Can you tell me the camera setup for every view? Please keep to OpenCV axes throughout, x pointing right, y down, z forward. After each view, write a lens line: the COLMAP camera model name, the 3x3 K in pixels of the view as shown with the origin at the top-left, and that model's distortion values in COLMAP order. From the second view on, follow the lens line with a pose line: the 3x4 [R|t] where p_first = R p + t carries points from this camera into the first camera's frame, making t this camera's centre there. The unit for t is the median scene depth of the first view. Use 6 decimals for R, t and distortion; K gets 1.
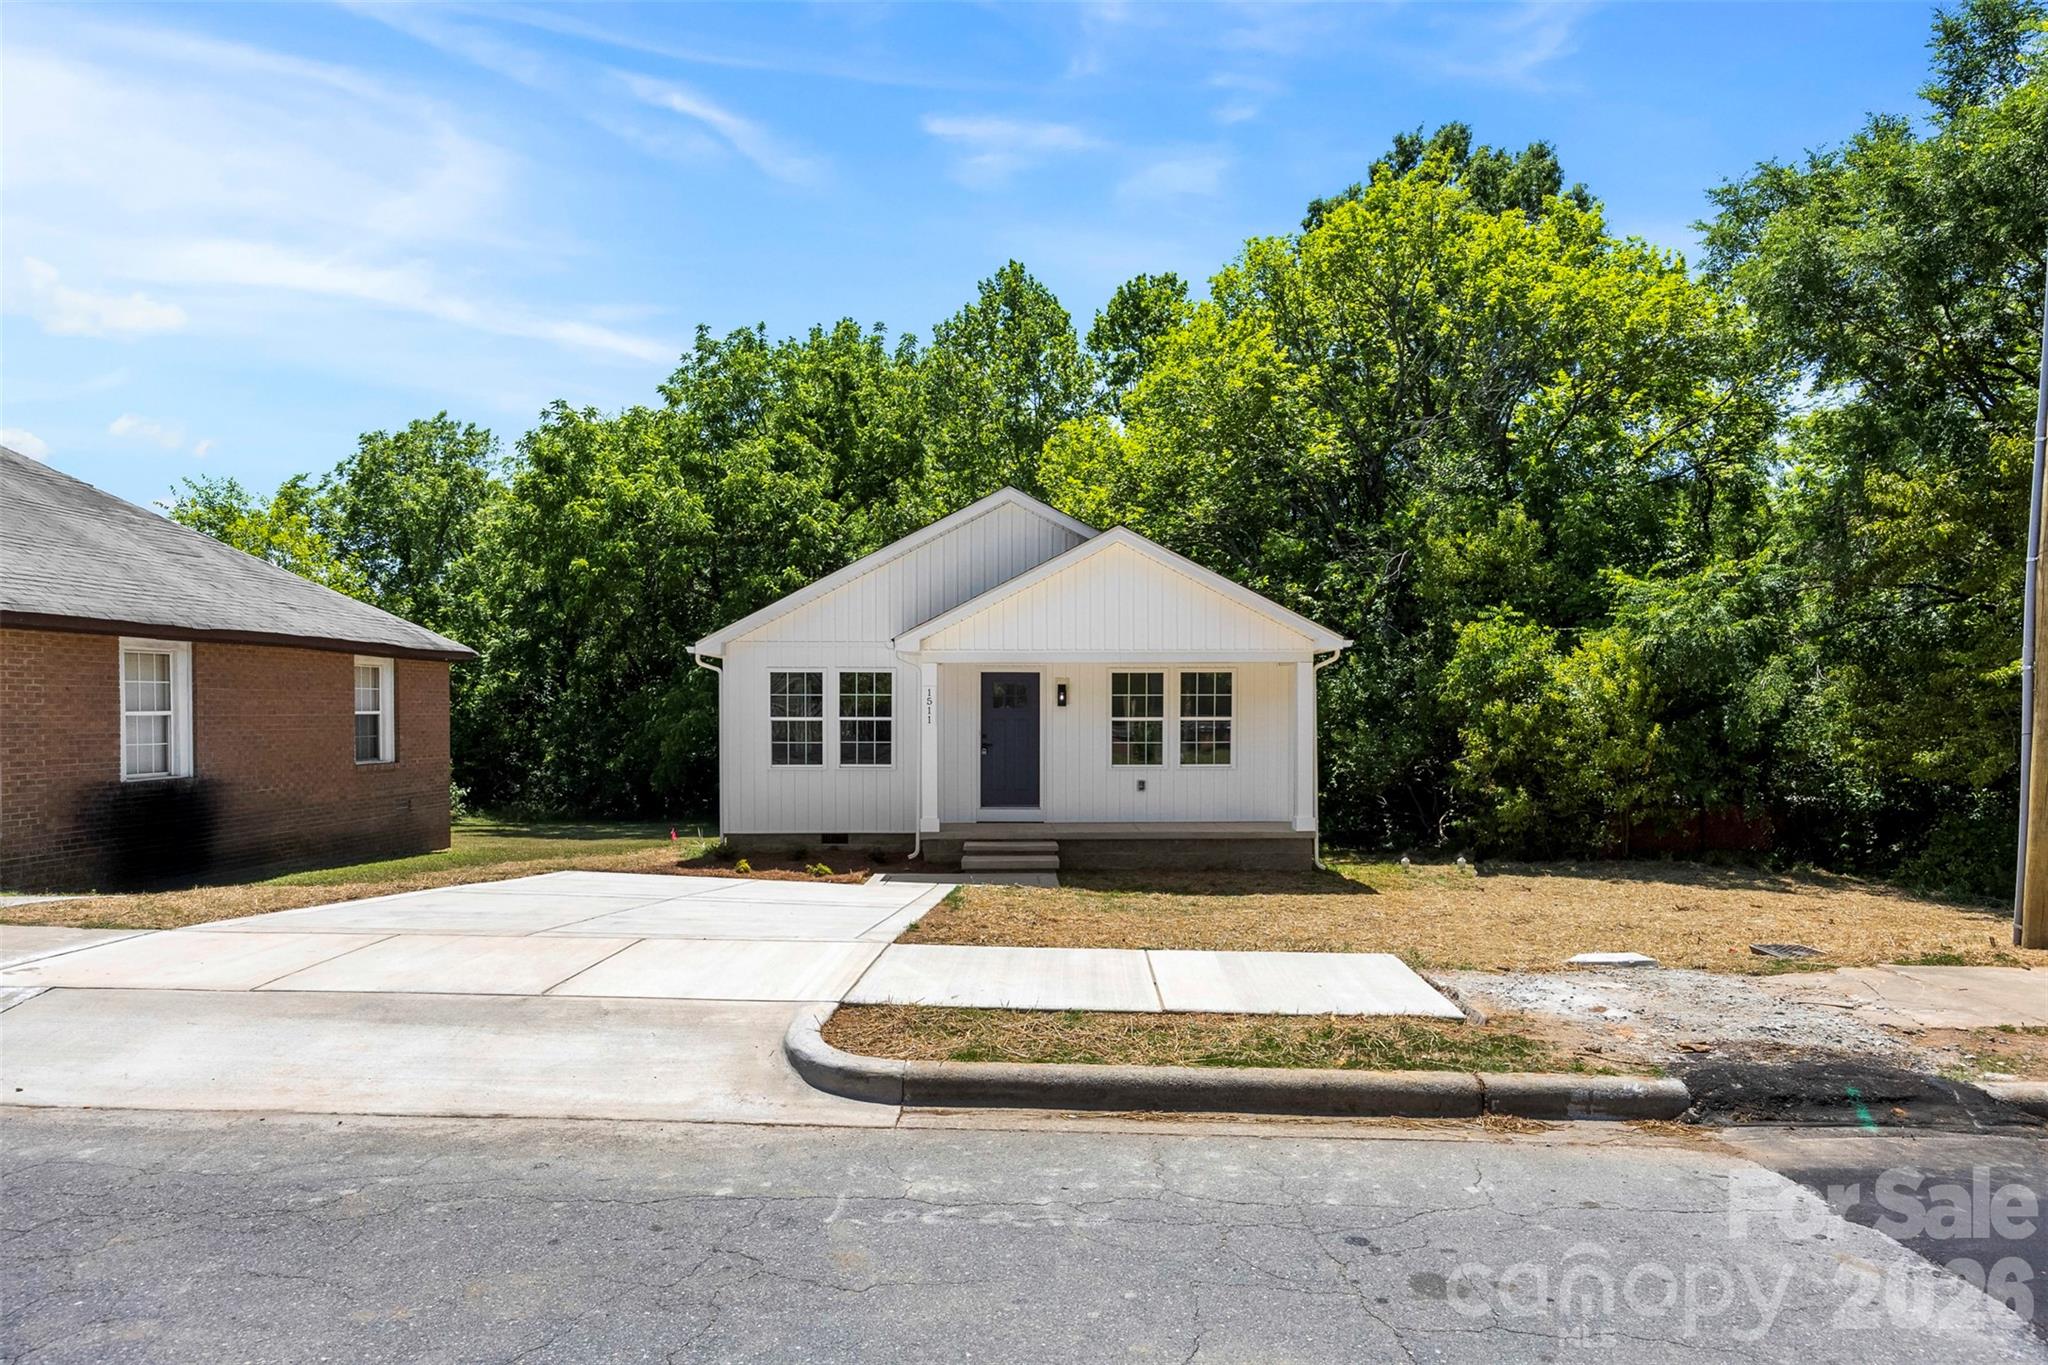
lens RADIAL K [[1230.5, 0, 1026.0], [0, 1230.5, 692.2], [0, 0, 1]] dist [-0.001635, -0.000048]
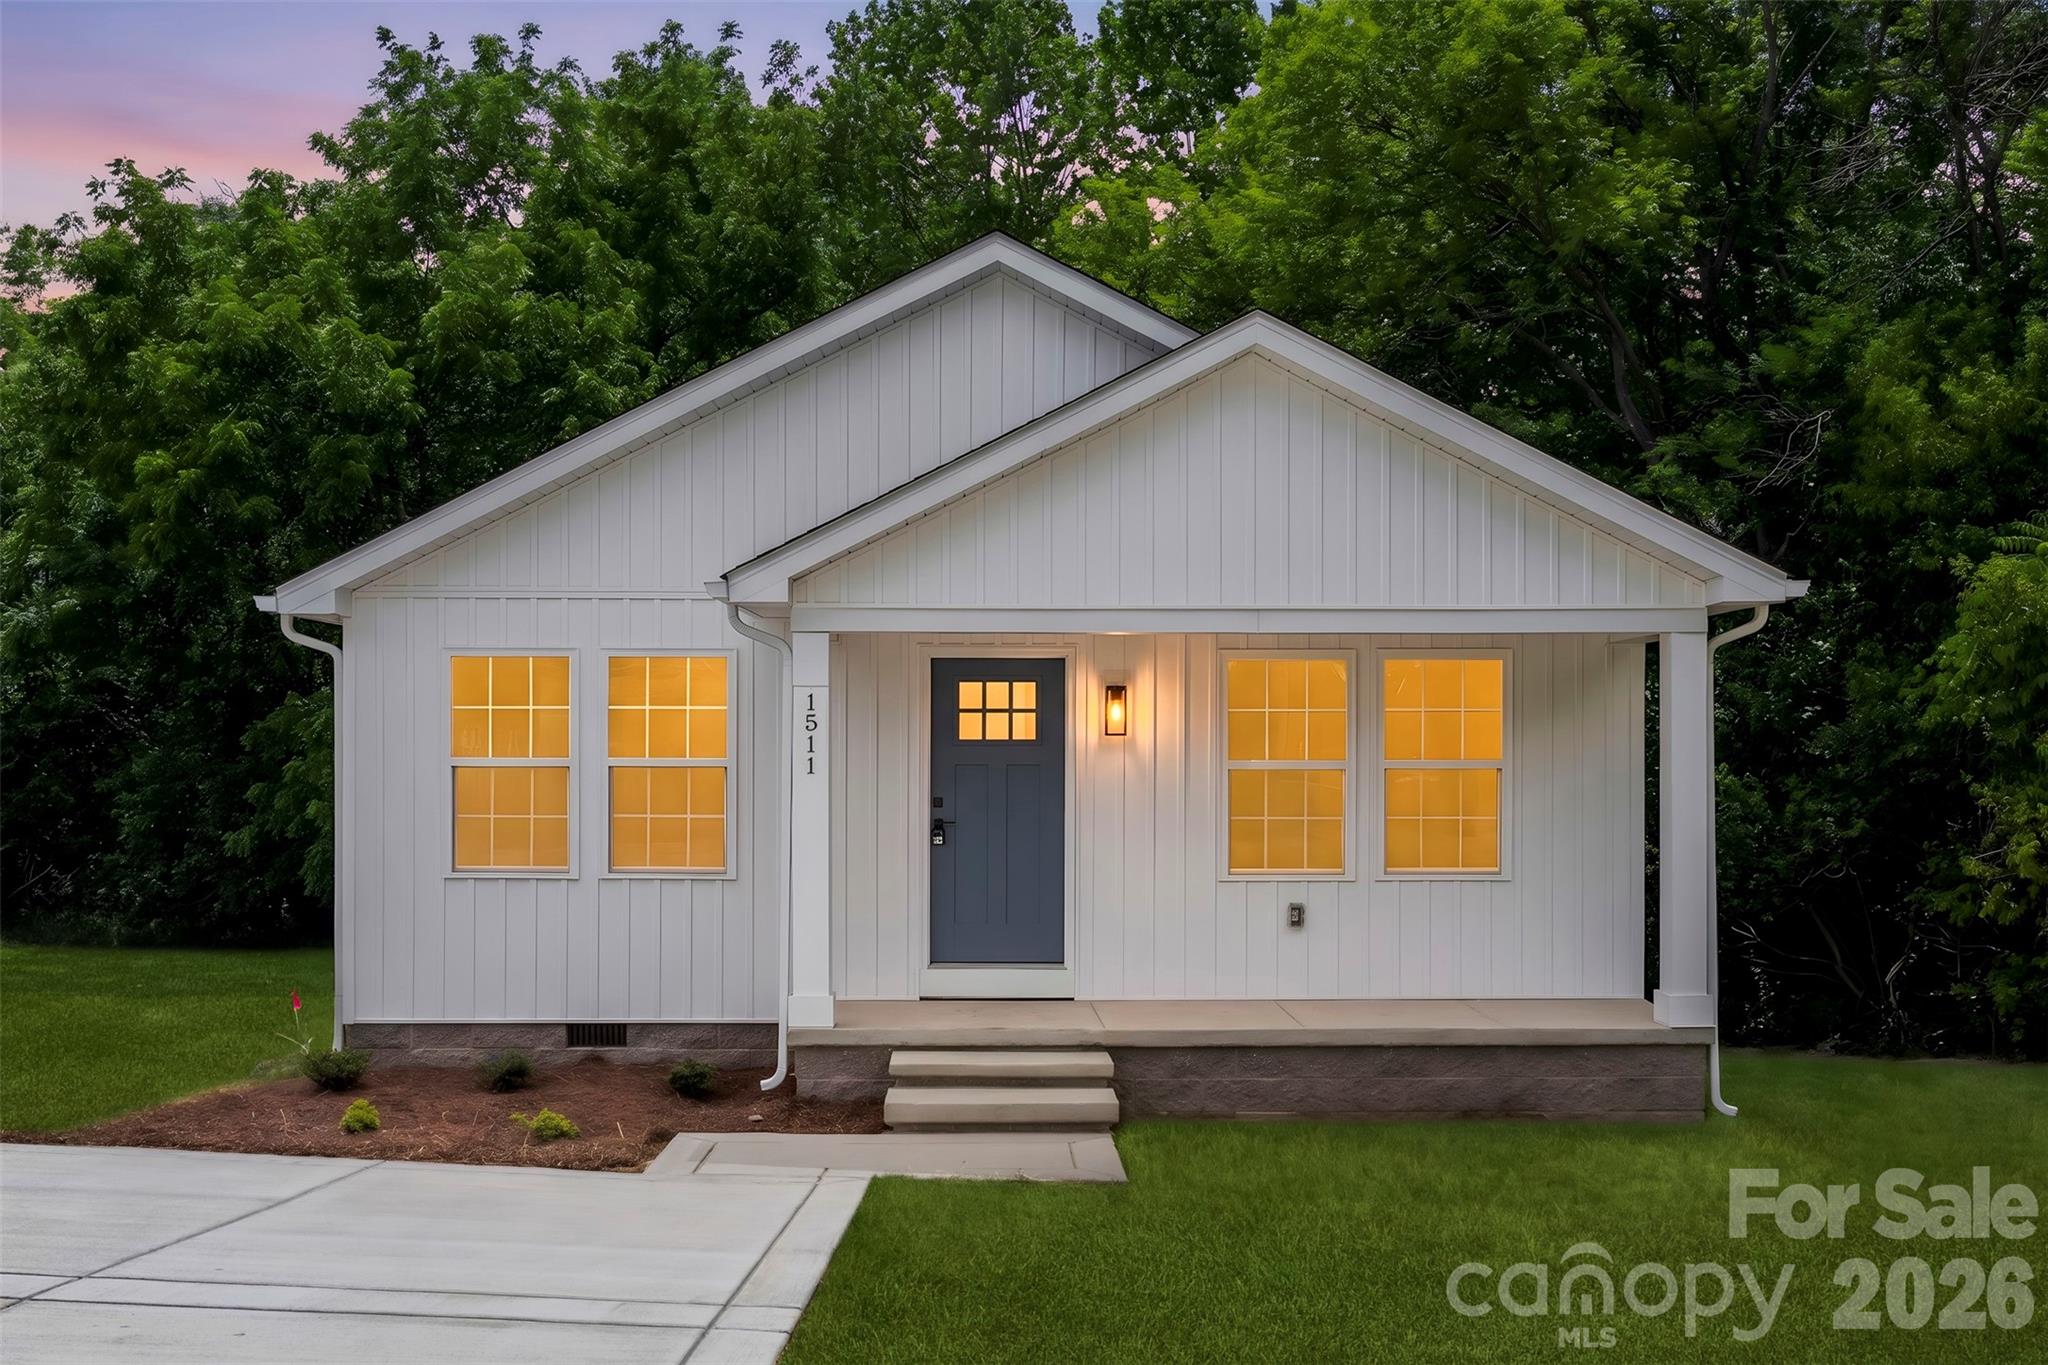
lens RADIAL K [[2086.5, 0, 1030.2], [0, 2086.5, 690.0], [0, 0, 1]] dist [0.023607, 0.000000]
pose [[0.999847, 0.002574, 0.017297, -0.005876], [-0.002371, 0.999929, -0.011704, 0.001709], [-0.017325, 0.011661, 0.999782, 0.106460]]
